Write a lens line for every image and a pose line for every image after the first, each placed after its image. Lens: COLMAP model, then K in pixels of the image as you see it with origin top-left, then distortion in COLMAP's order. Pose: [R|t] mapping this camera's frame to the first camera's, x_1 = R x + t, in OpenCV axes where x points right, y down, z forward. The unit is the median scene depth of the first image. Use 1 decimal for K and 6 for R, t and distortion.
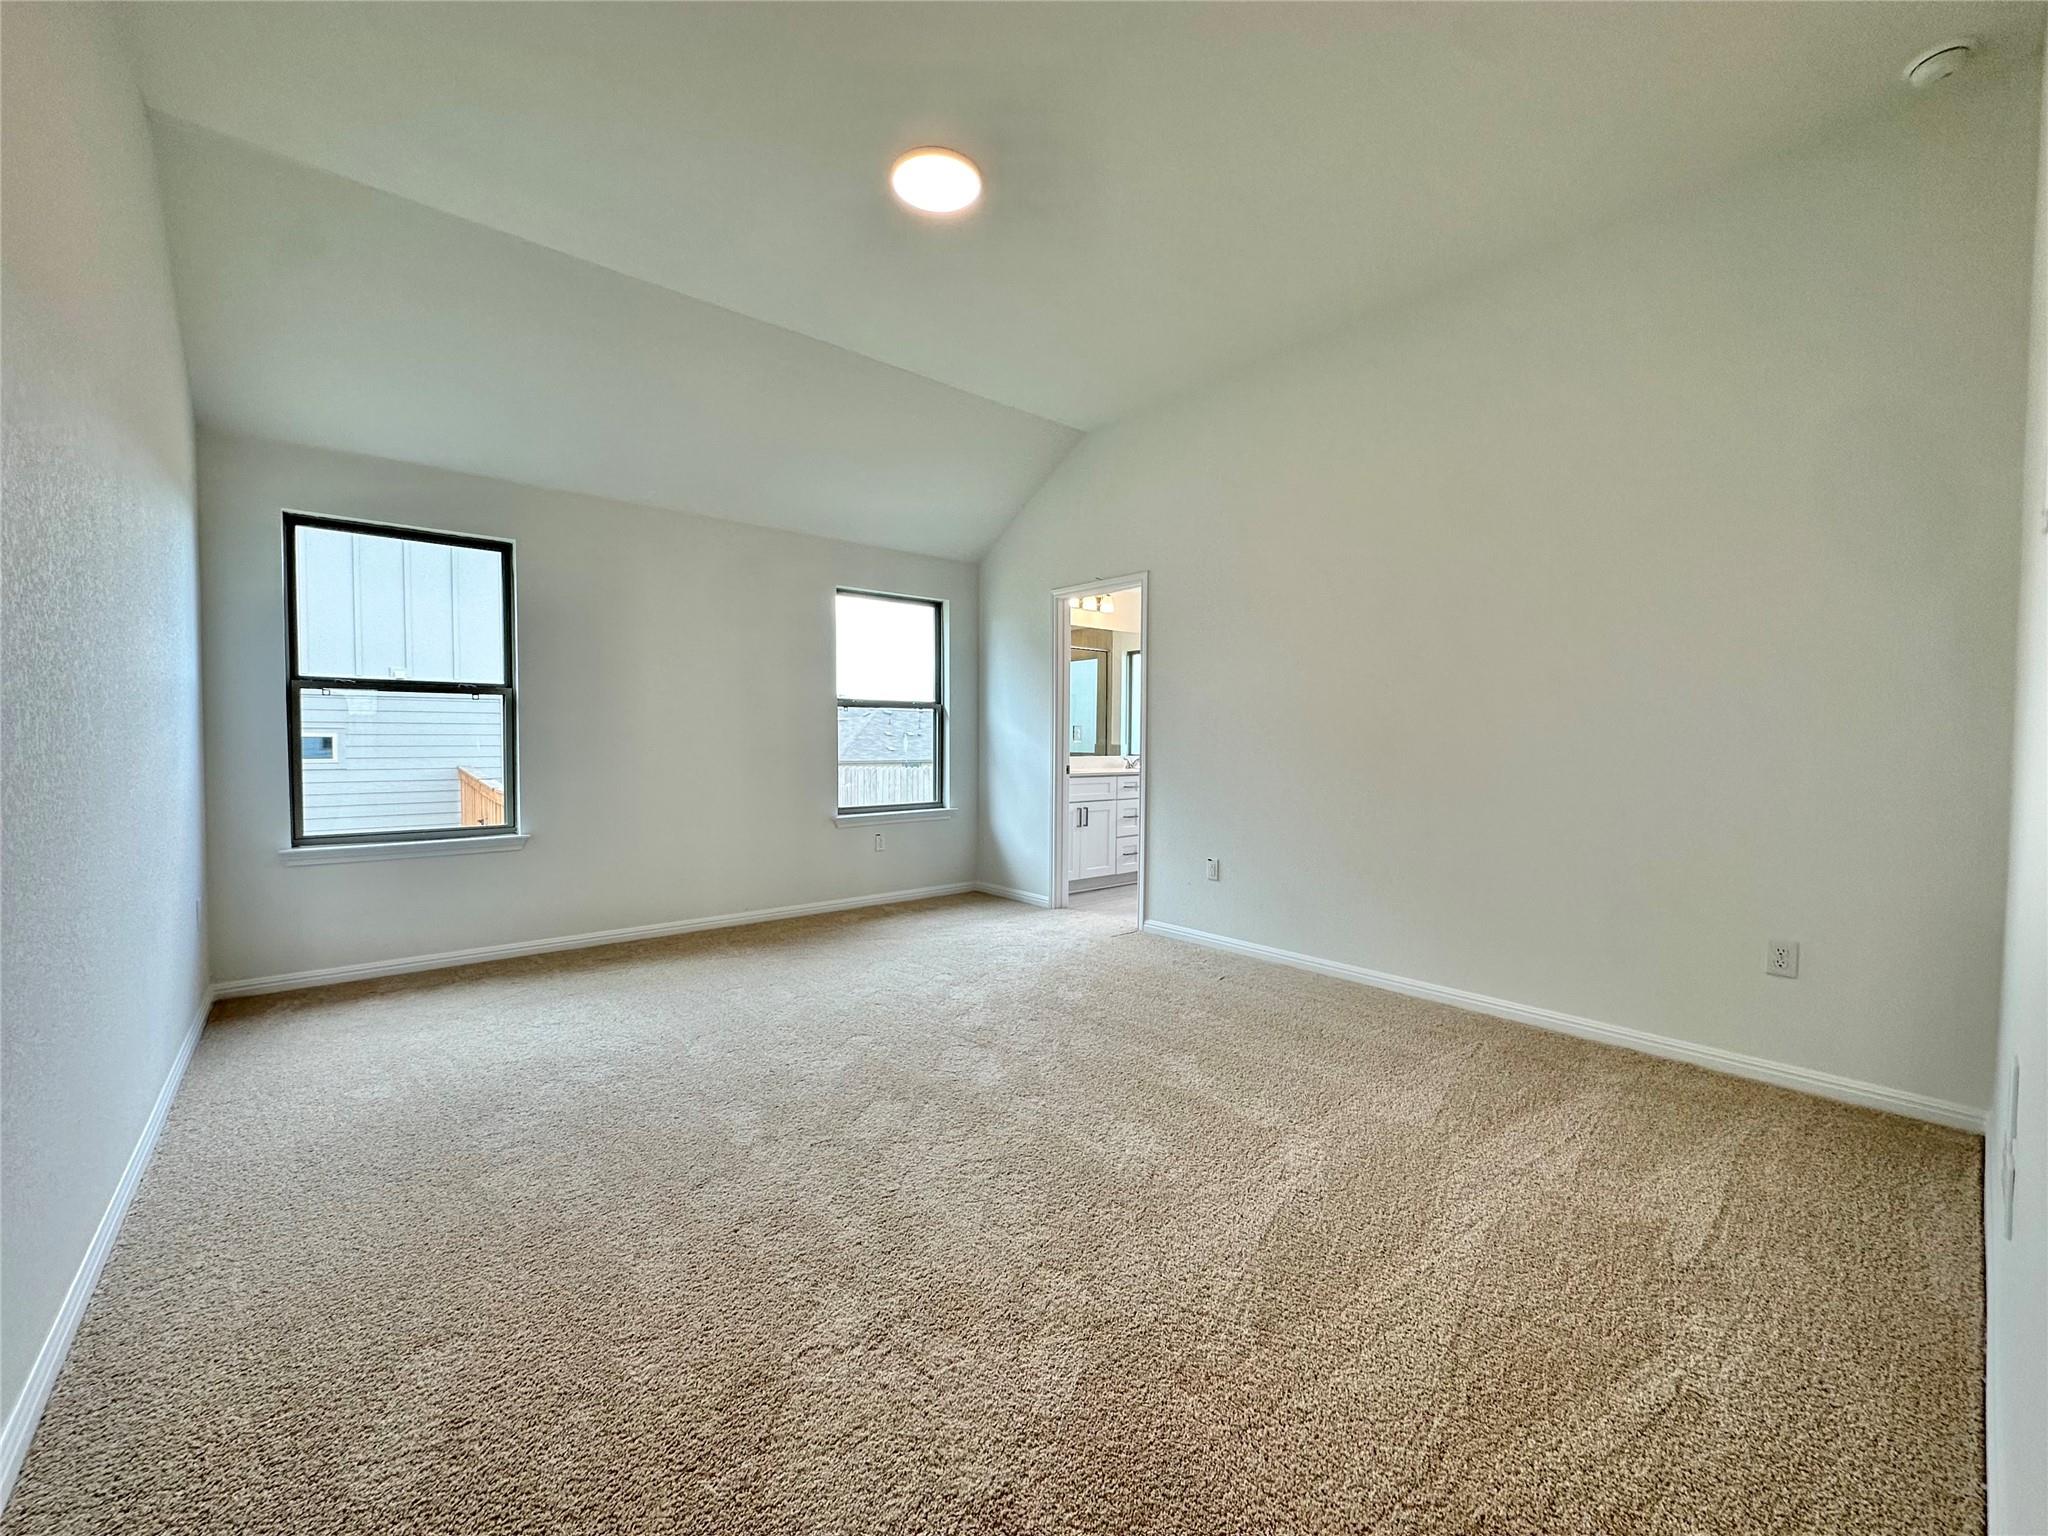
lens RADIAL K [[819.4, 0, 1024.9], [0, 819.4, 765.0], [0, 0, 1]] dist [-0.004379, 0.000137]
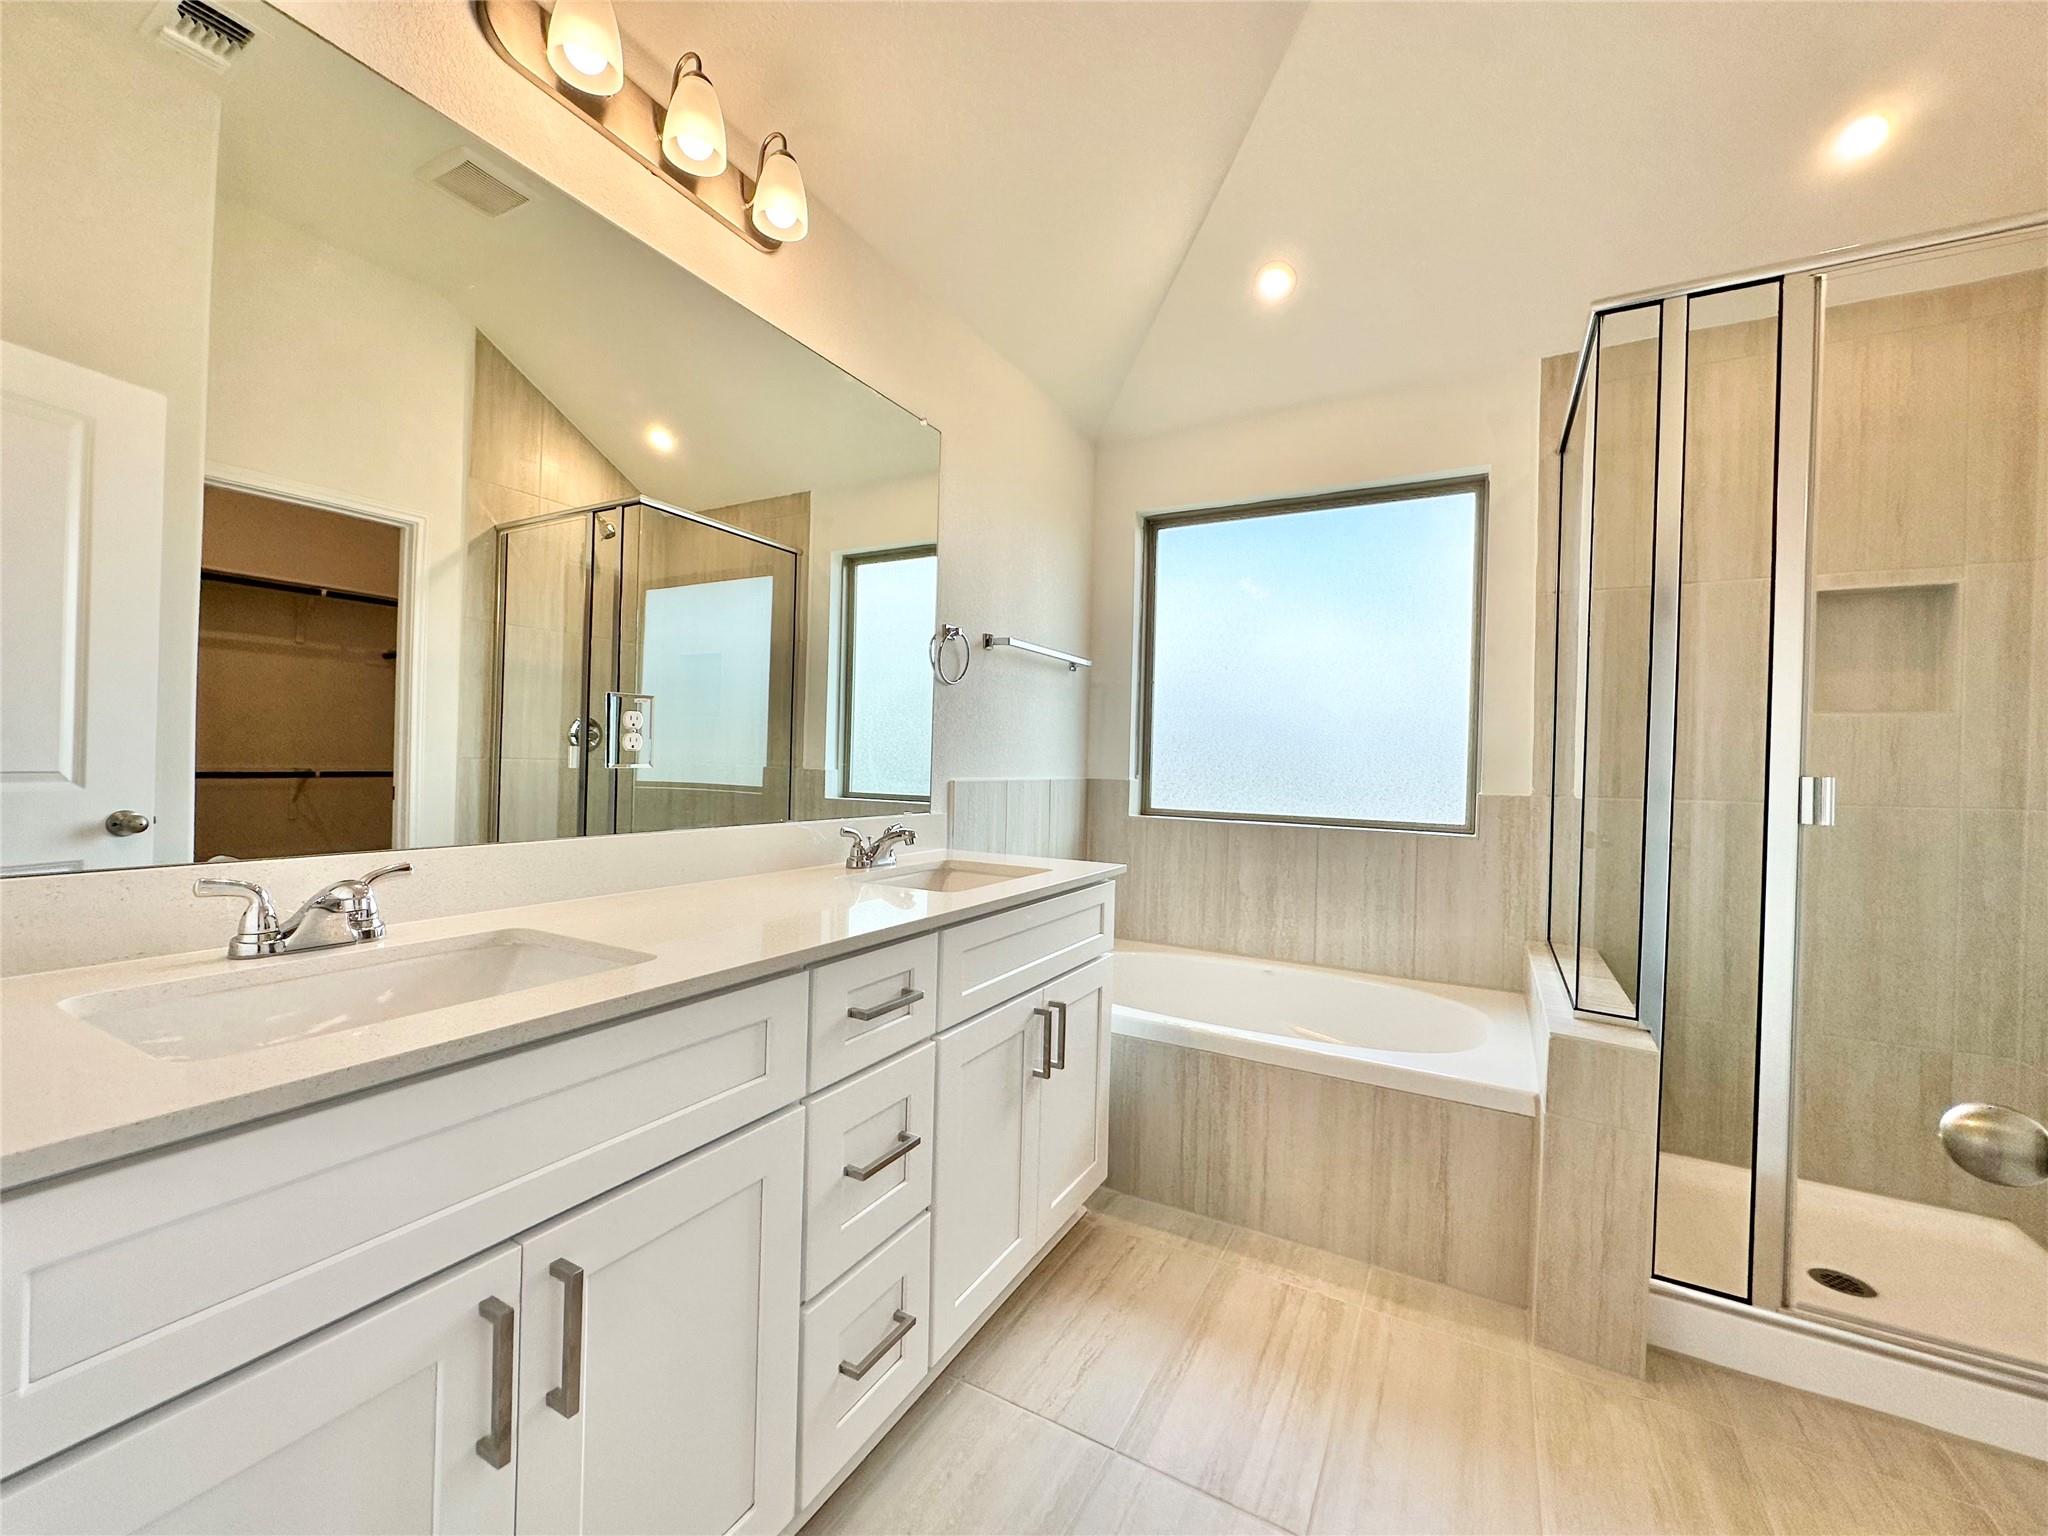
lens RADIAL K [[819.4, 0, 1024.9], [0, 819.4, 765.0], [0, 0, 1]] dist [-0.004379, 0.000137]
pose [[0.935998, 0.012378, 0.351787, 0.092434], [-0.002959, 0.999623, -0.027301, -0.023157], [-0.351992, 0.024513, 0.935682, 0.812680]]
